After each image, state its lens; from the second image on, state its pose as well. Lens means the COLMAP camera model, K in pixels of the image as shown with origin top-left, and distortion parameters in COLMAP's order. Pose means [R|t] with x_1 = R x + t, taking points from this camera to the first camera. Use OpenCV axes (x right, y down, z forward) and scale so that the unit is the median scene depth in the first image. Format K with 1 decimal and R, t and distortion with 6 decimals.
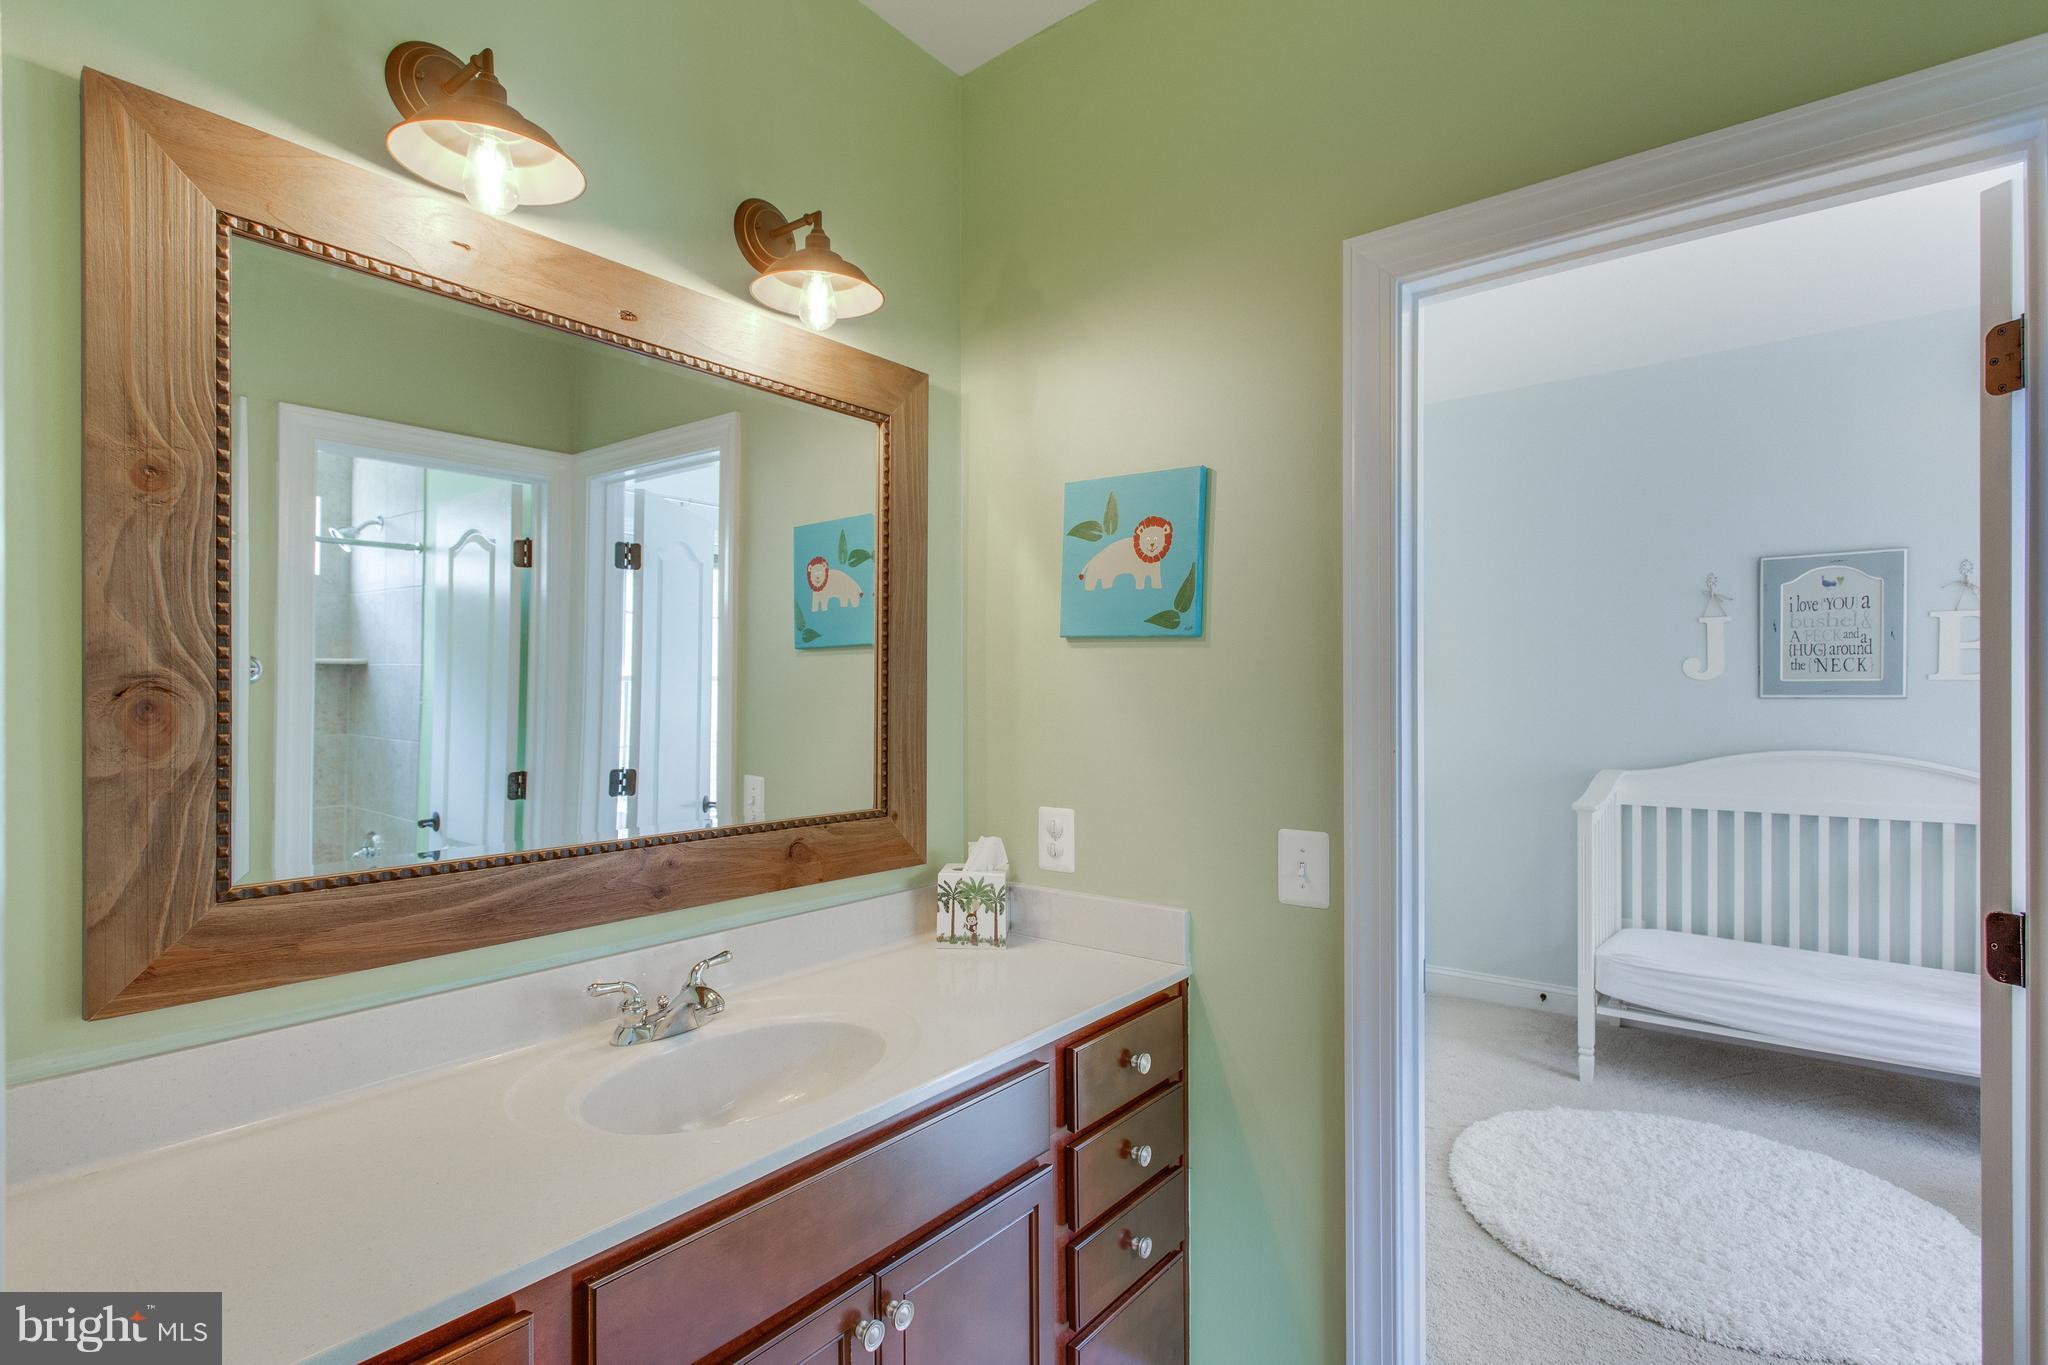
lens RADIAL K [[975.5, 0, 1029.5], [0, 975.5, 680.1], [0, 0, 1]] dist [-0.005757, 0.003018]
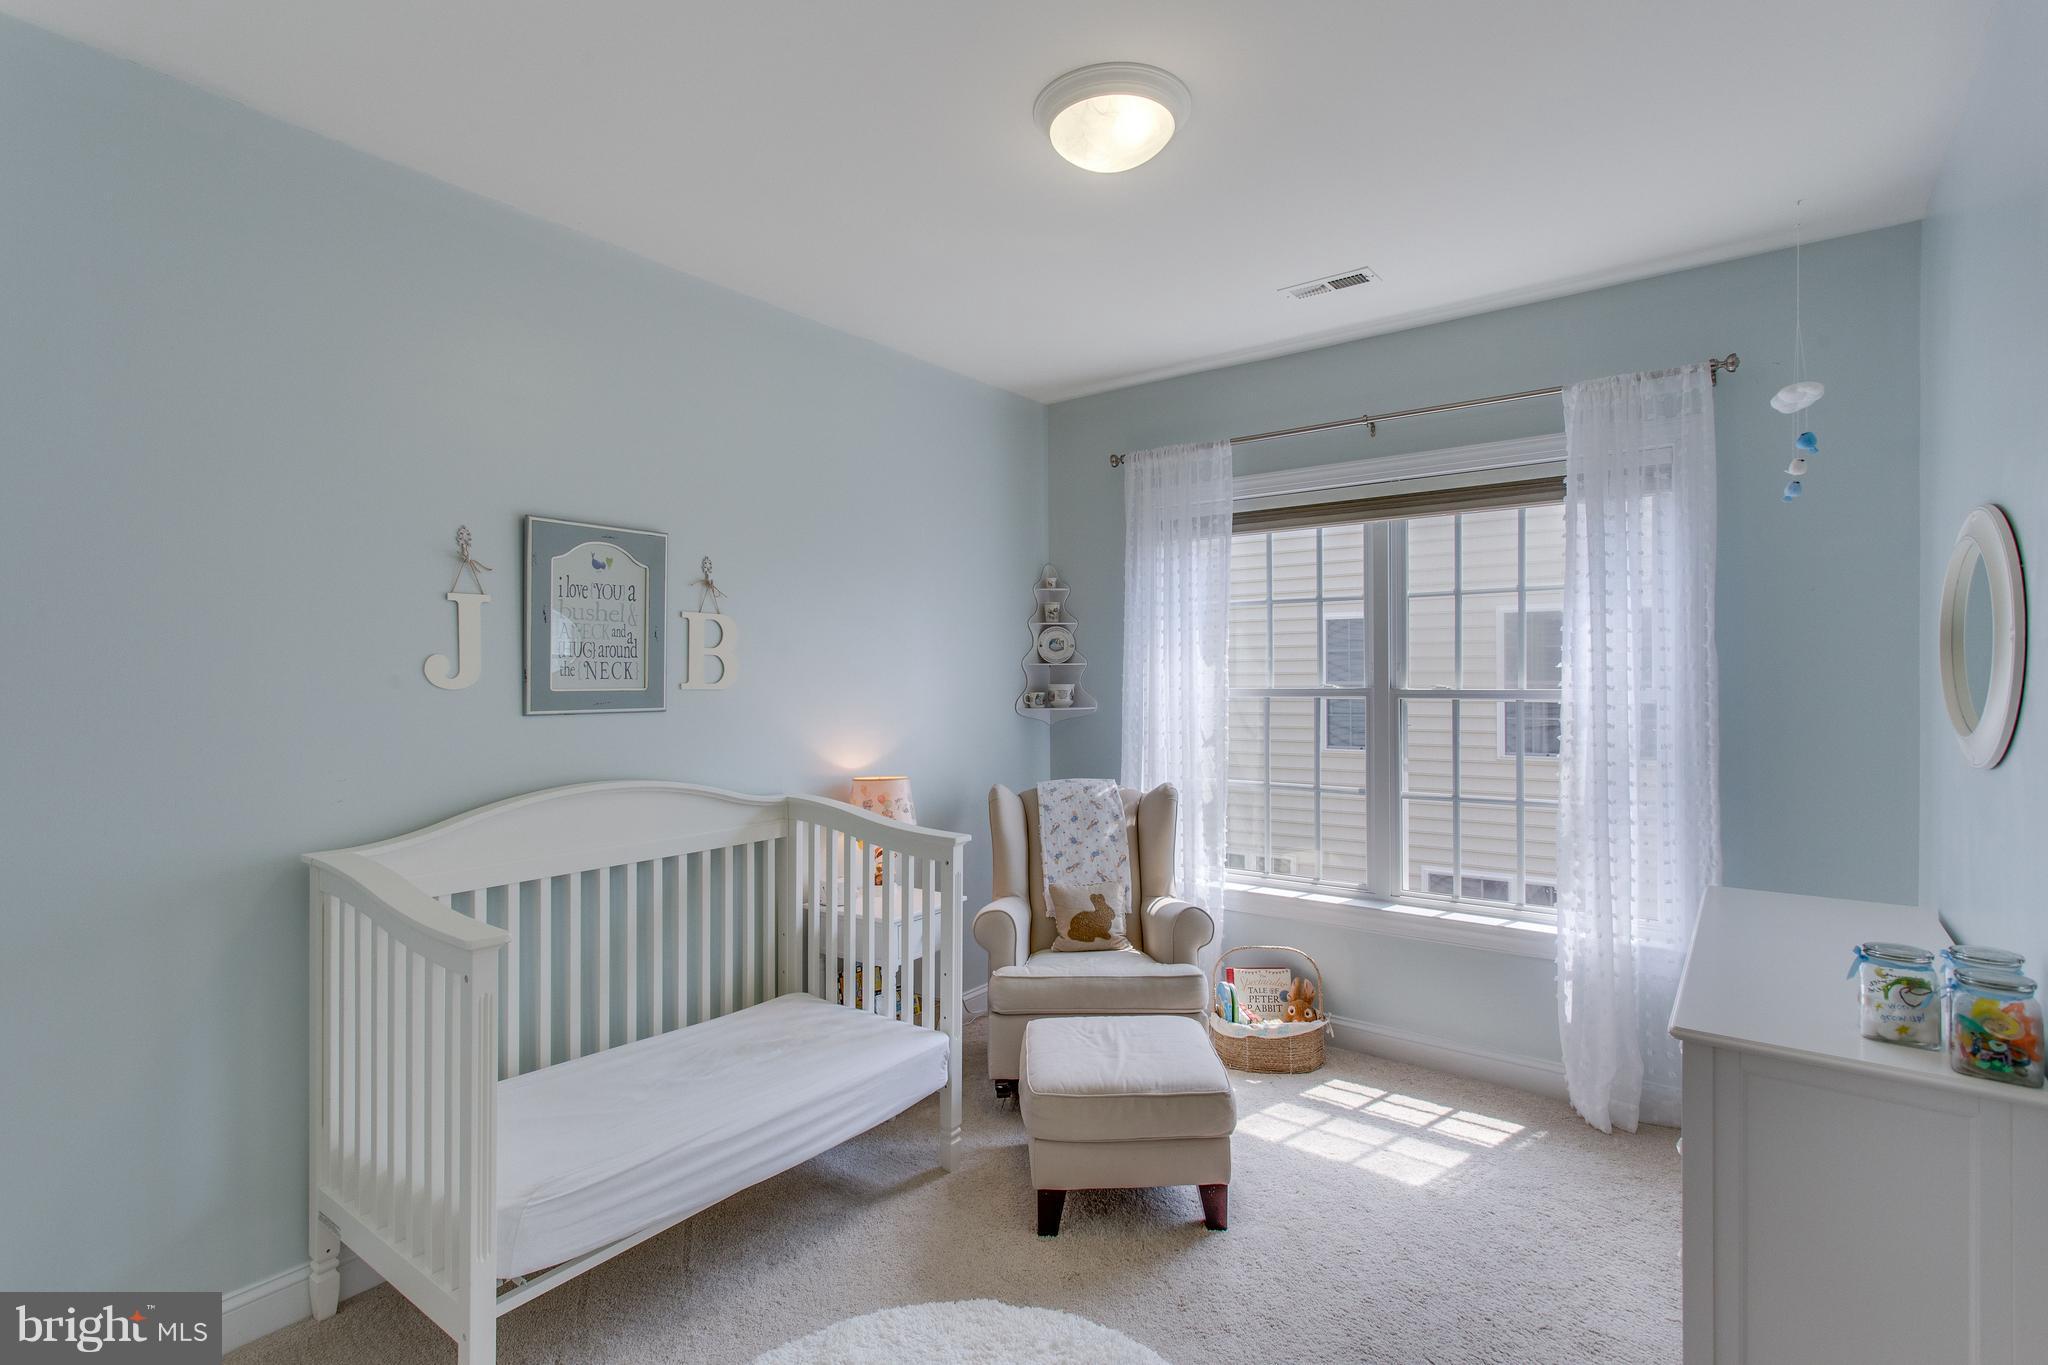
lens RADIAL K [[975.5, 0, 1029.8], [0, 975.5, 677.5], [0, 0, 1]] dist [-0.005757, 0.003018]
pose [[-0.048747, 0.007946, 0.998780, 0.032803], [-0.003714, 0.999960, -0.008136, -0.004686], [-0.998804, -0.004106, -0.048715, 0.695995]]
